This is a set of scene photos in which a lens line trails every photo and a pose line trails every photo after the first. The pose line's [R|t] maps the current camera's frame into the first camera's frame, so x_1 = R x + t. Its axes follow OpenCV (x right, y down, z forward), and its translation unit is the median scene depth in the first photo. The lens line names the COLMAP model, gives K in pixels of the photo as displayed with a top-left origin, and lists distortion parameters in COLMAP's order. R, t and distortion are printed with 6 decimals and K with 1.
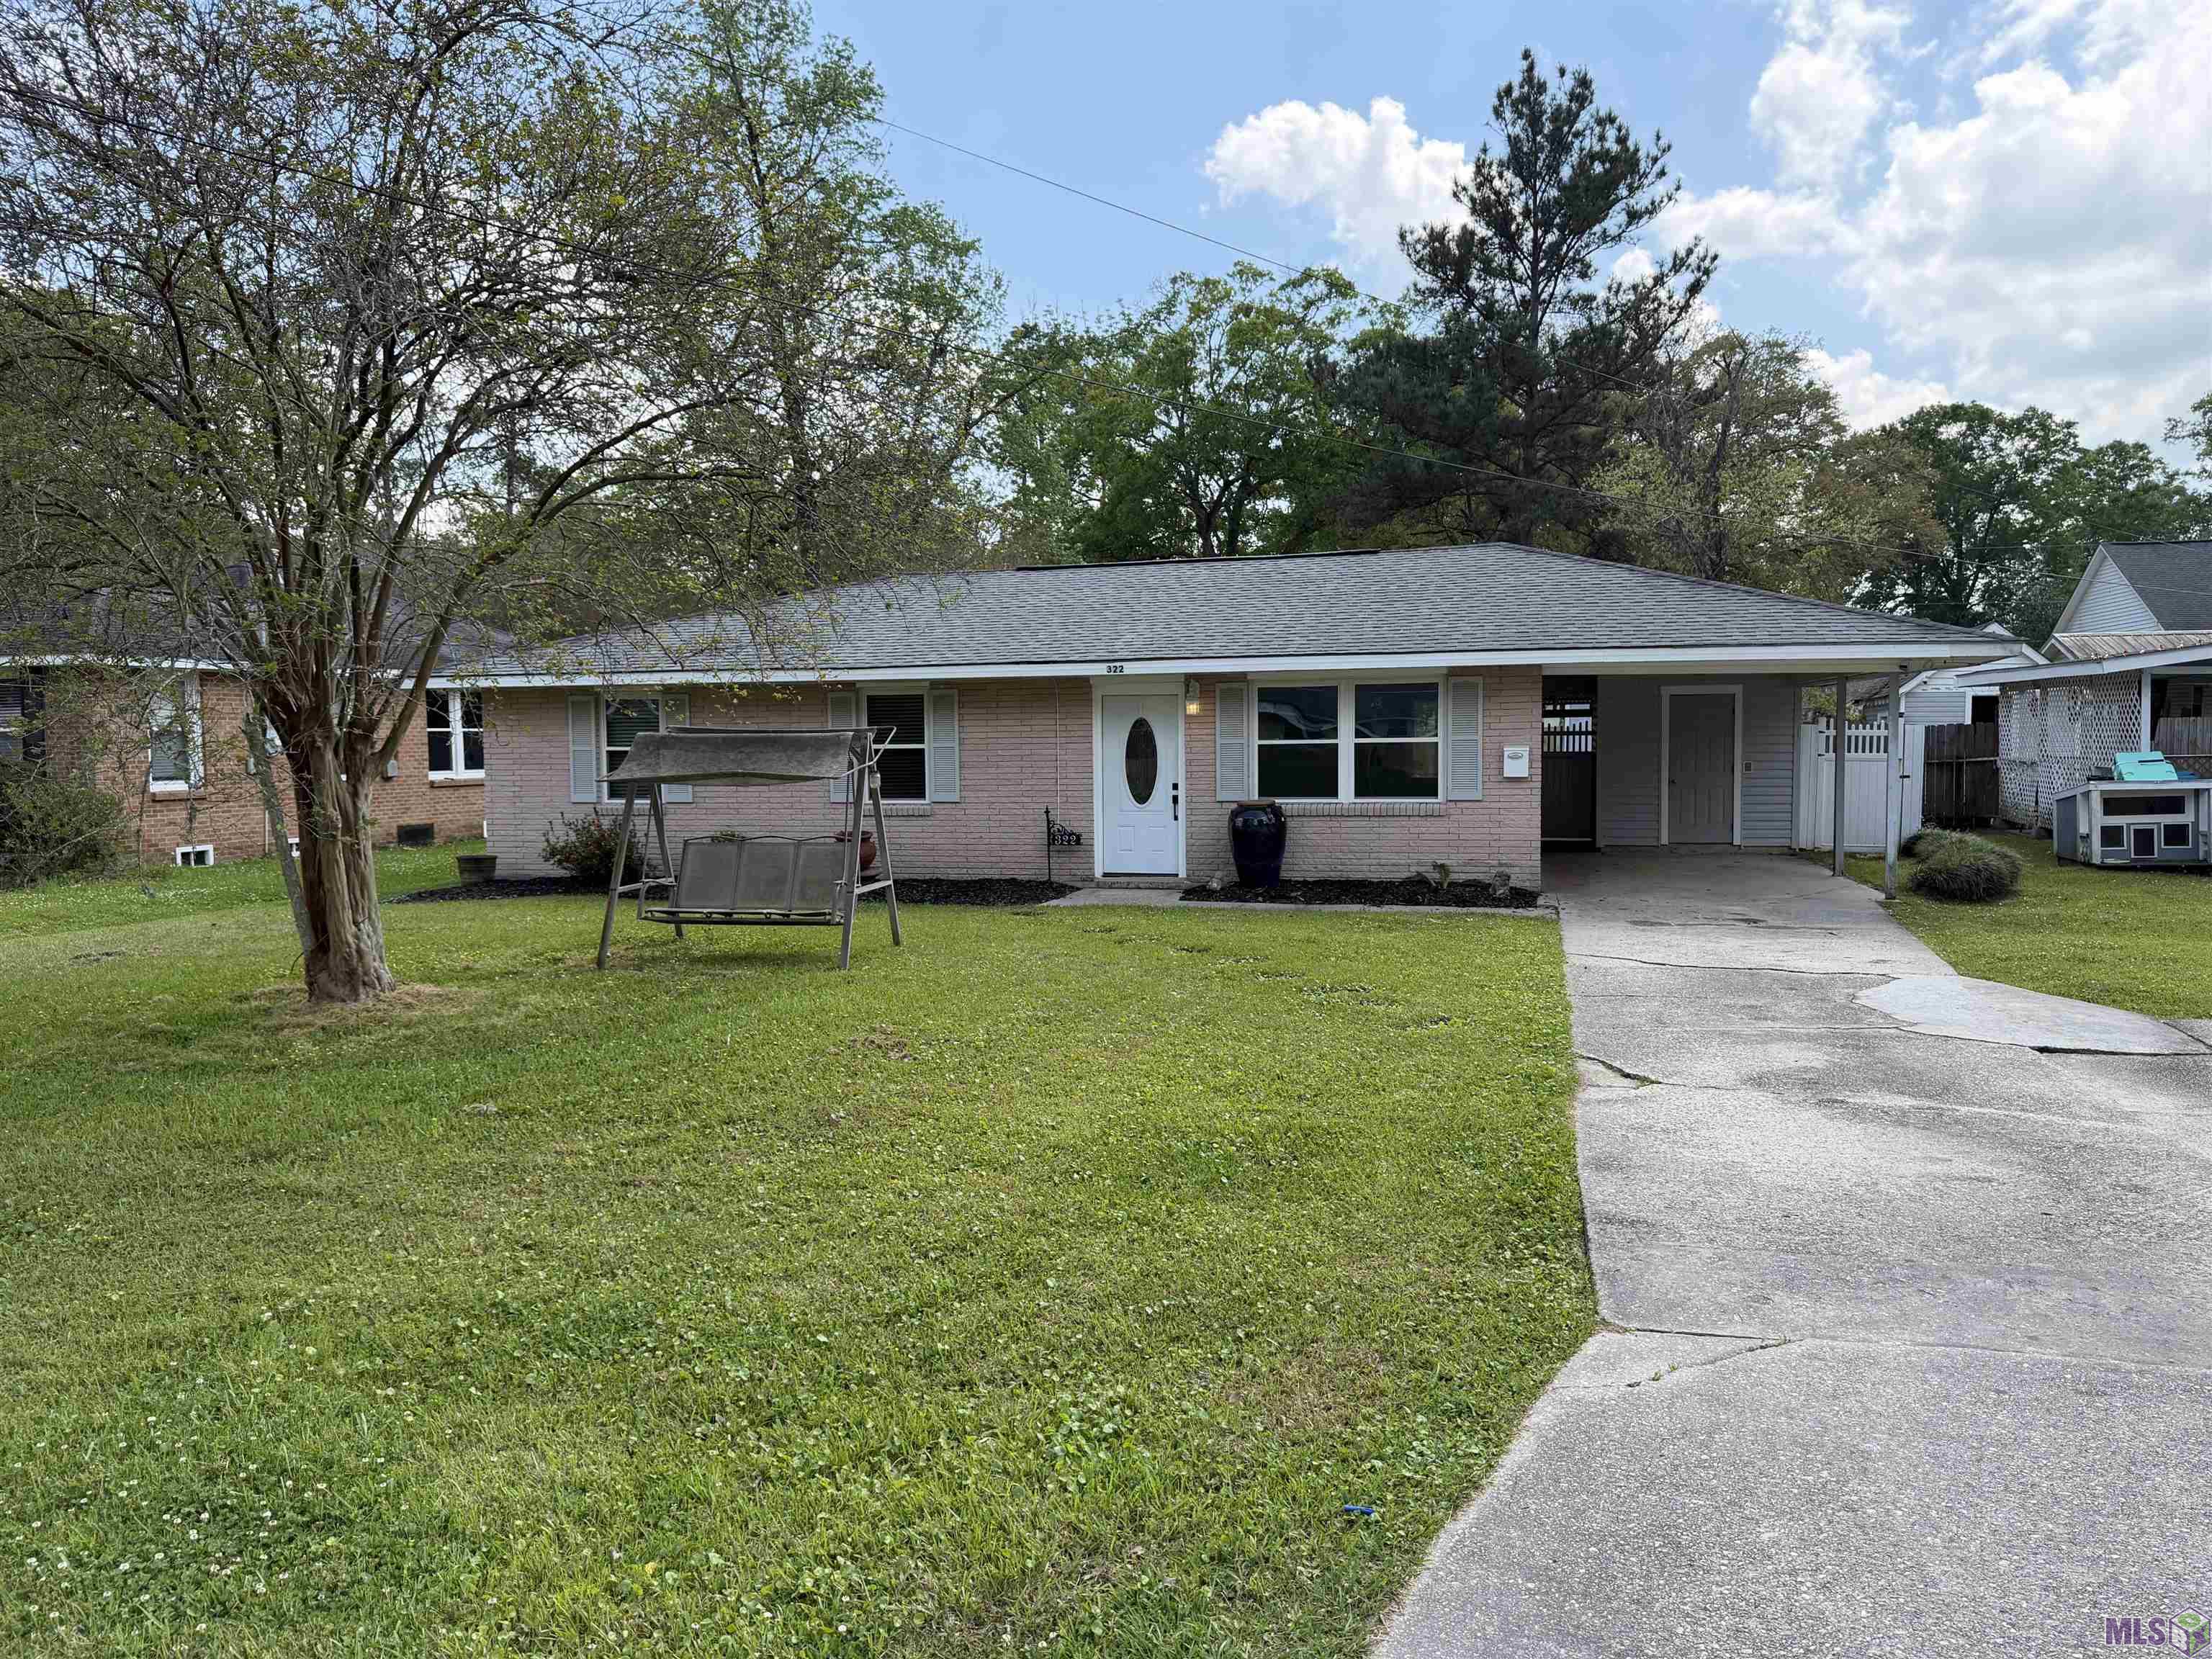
lens RADIAL K [[1544.0, 0, 1120.9], [0, 1544.0, 827.6], [0, 0, 1]] dist [0.058505, -0.089653]
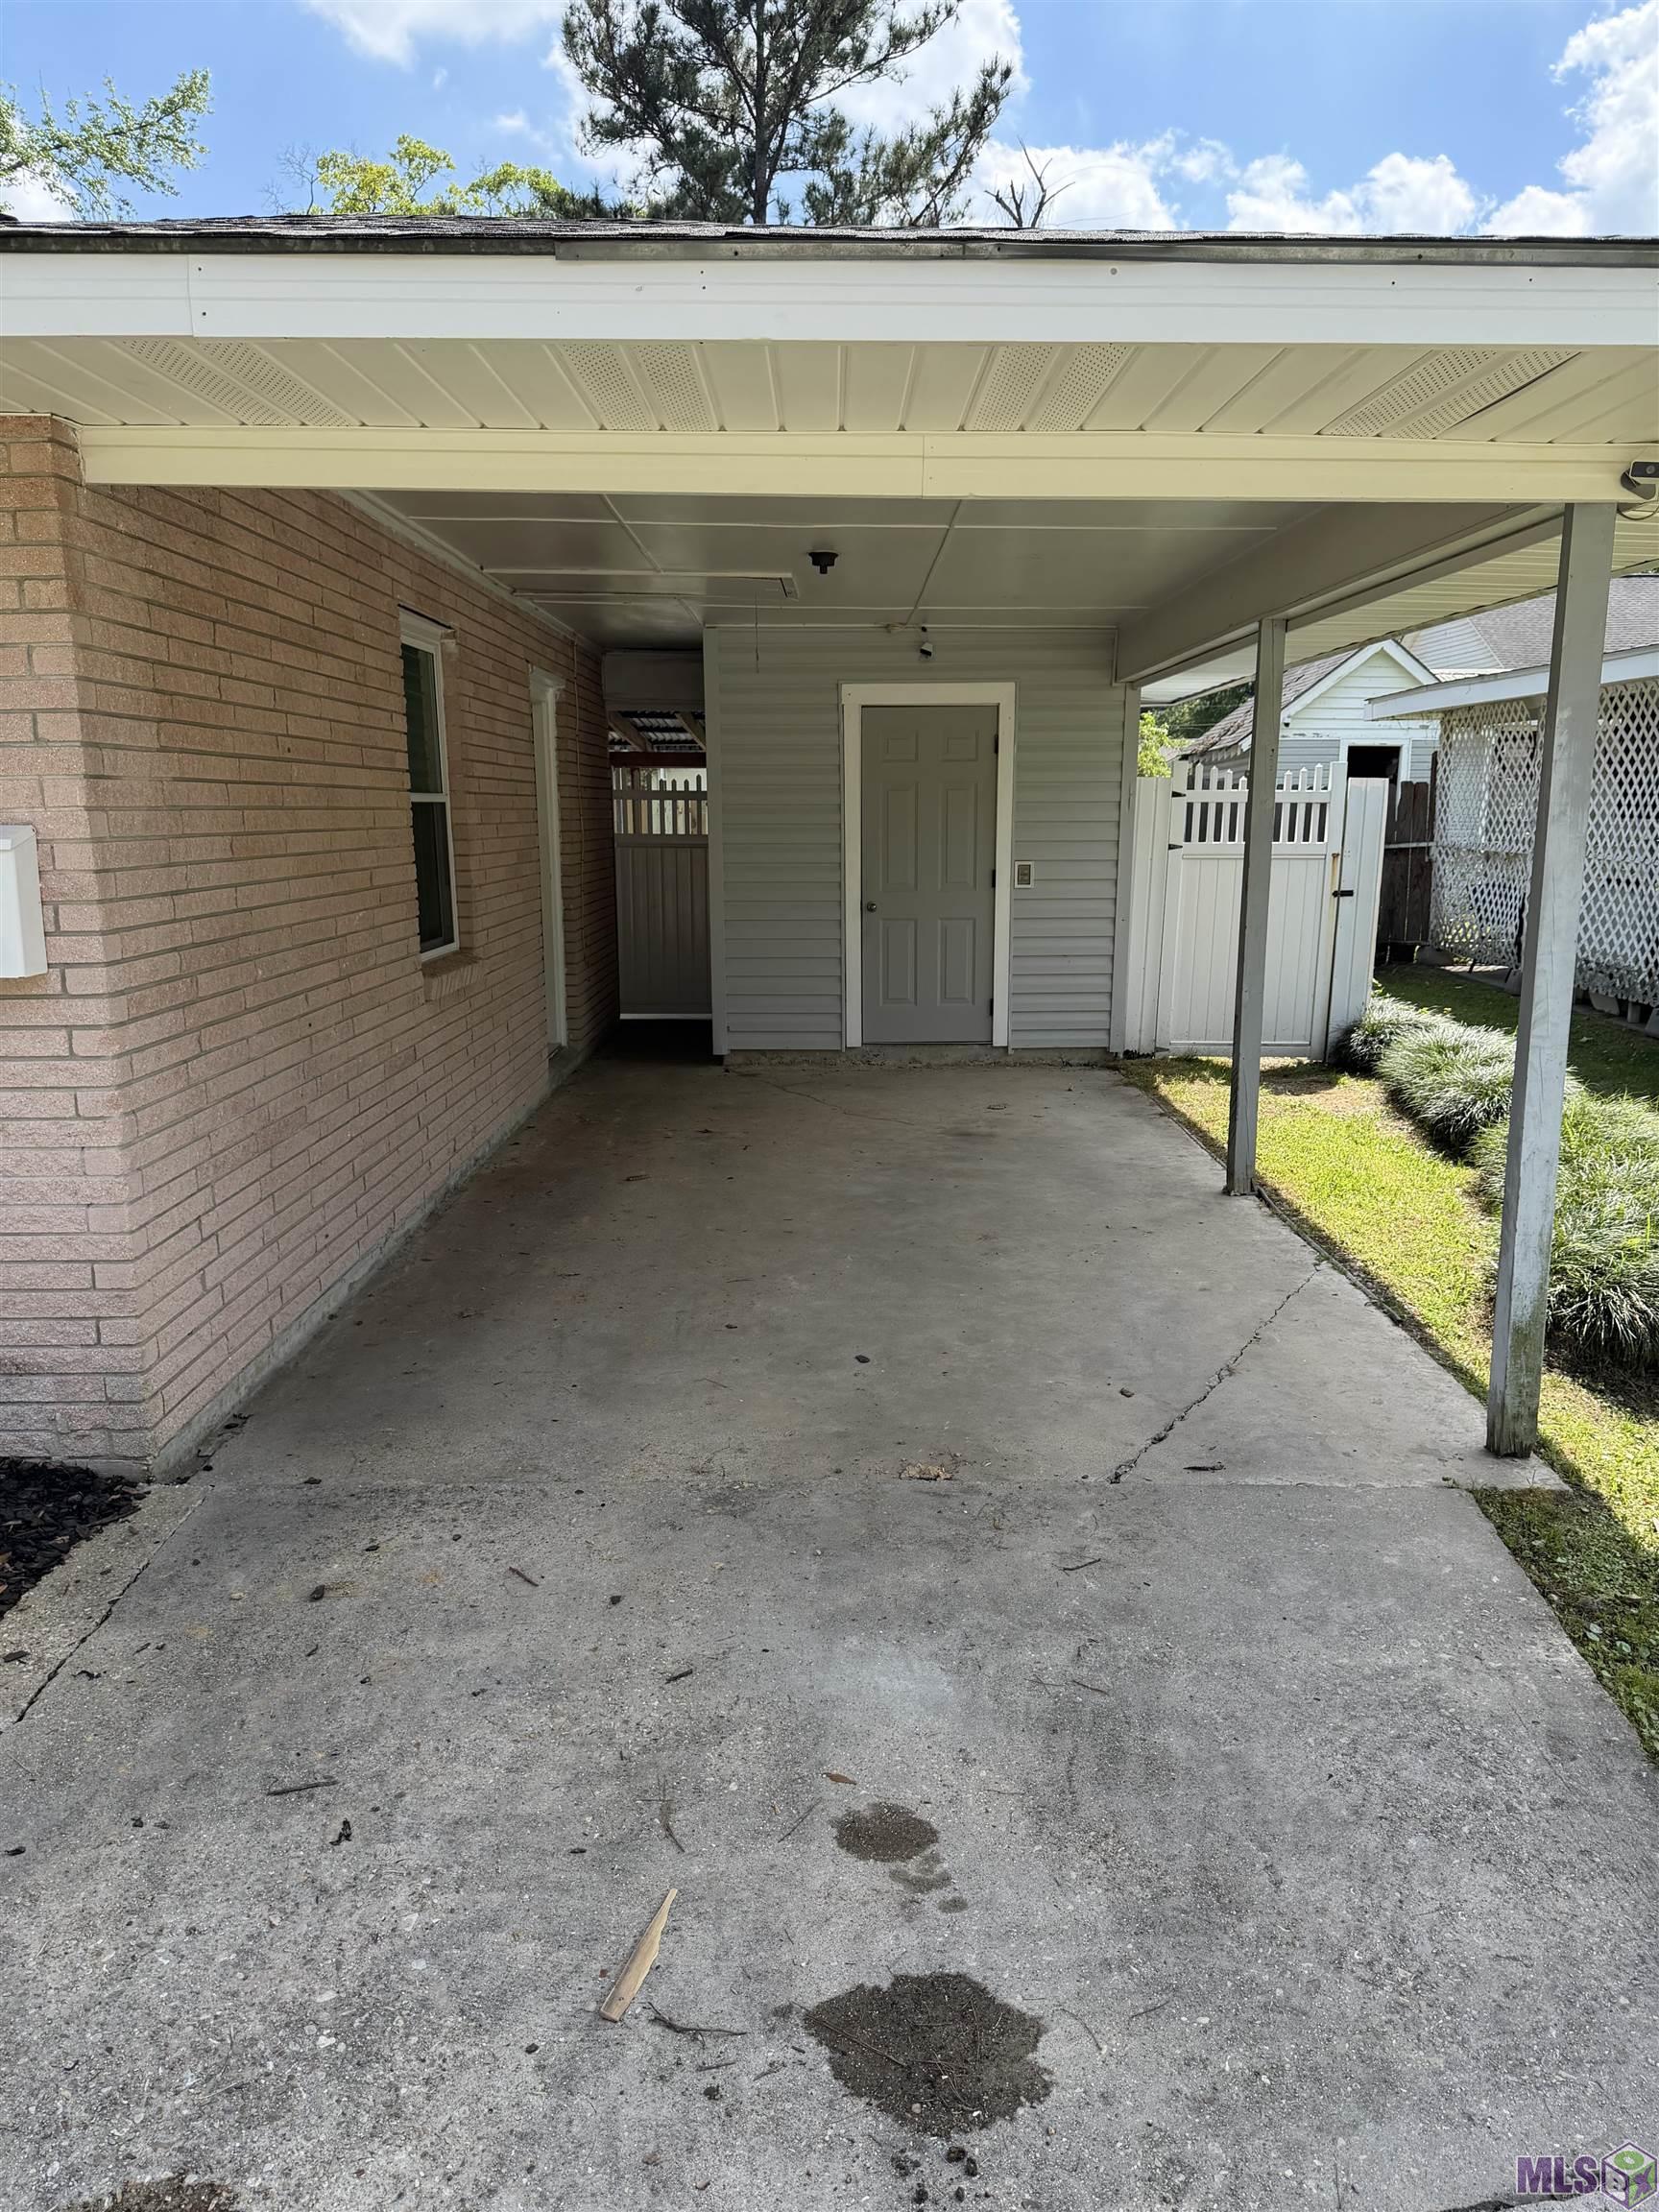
lens RADIAL K [[1544.0, 0, 821.1], [0, 1544.0, 1117.8], [0, 0, 1]] dist [0.058505, -0.089653]
pose [[0.972522, -0.043086, 0.228789, 0.239469], [0.010529, 0.989860, 0.141655, -0.033424], [-0.232572, -0.135353, 0.963115, 0.570230]]
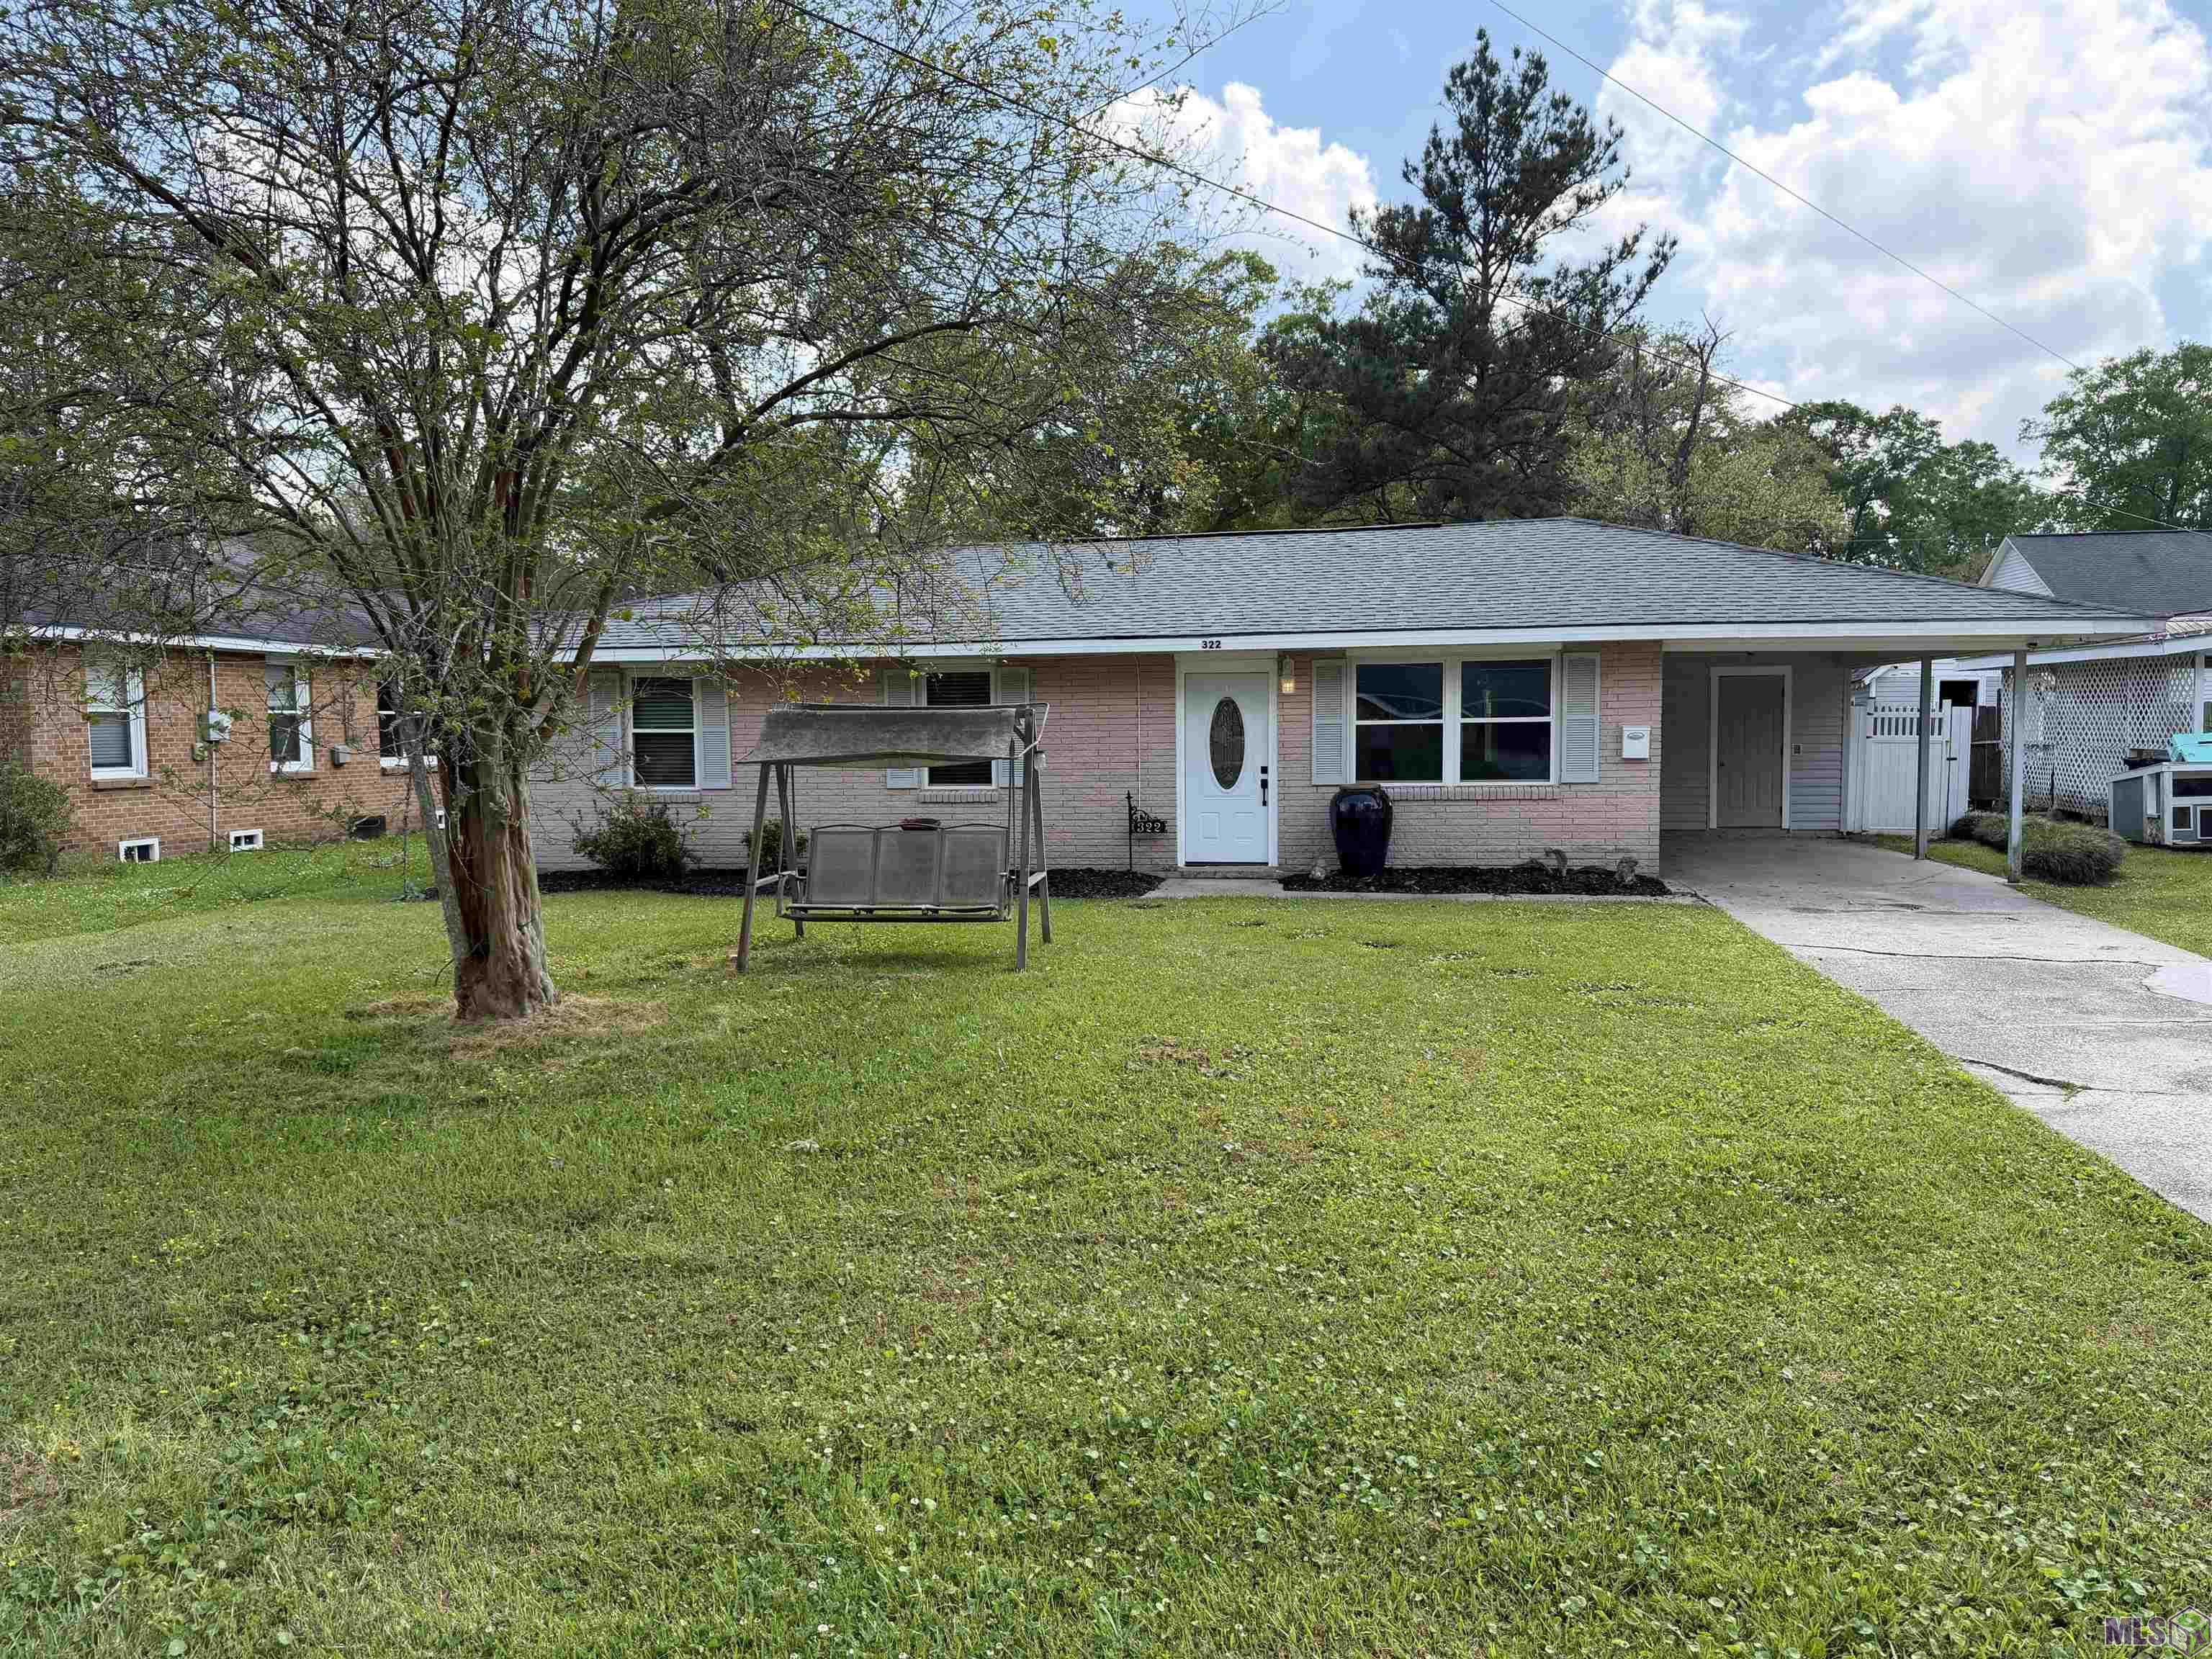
lens RADIAL K [[1544.0, 0, 1120.9], [0, 1544.0, 827.6], [0, 0, 1]] dist [0.058505, -0.089653]
pose [[0.996545, -0.005579, 0.082865, -0.104878], [0.005011, 0.999962, 0.007065, 0.001234], [-0.082902, -0.006625, 0.996536, 0.053409]]
